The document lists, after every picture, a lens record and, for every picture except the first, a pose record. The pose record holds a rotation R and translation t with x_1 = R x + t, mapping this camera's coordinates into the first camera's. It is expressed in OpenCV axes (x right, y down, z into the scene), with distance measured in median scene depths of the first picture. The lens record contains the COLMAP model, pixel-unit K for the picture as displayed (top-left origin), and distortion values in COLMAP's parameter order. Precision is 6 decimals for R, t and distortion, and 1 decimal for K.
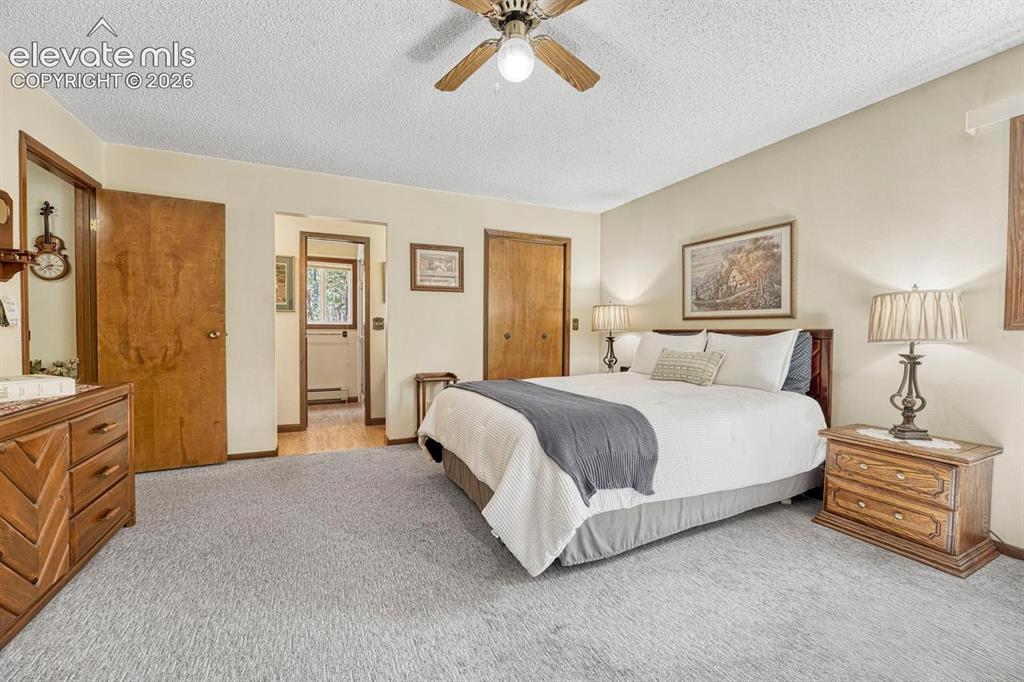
lens RADIAL K [[415.3, 0, 510.5], [0, 415.3, 342.5], [0, 0, 1]] dist [-0.027637, 0.000919]
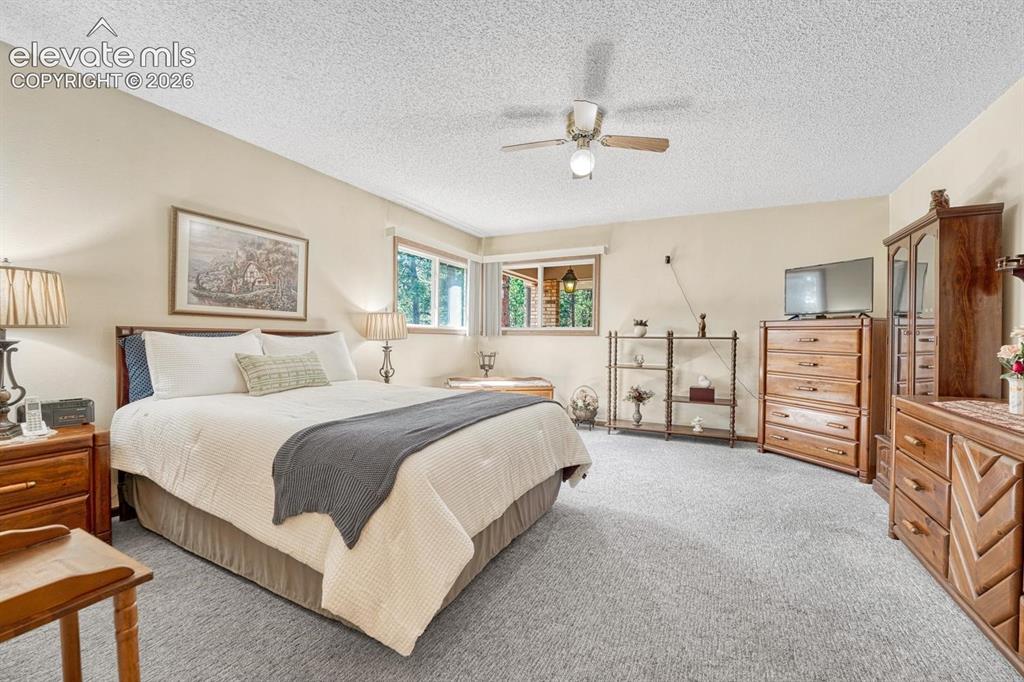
lens RADIAL K [[415.3, 0, 510.5], [0, 415.3, 342.5], [0, 0, 1]] dist [-0.027637, 0.000919]
pose [[-0.627977, -0.059285, 0.775970, -0.550878], [-0.029041, 0.998185, 0.052761, -0.068868], [-0.777690, 0.010598, -0.628559, 1.143112]]
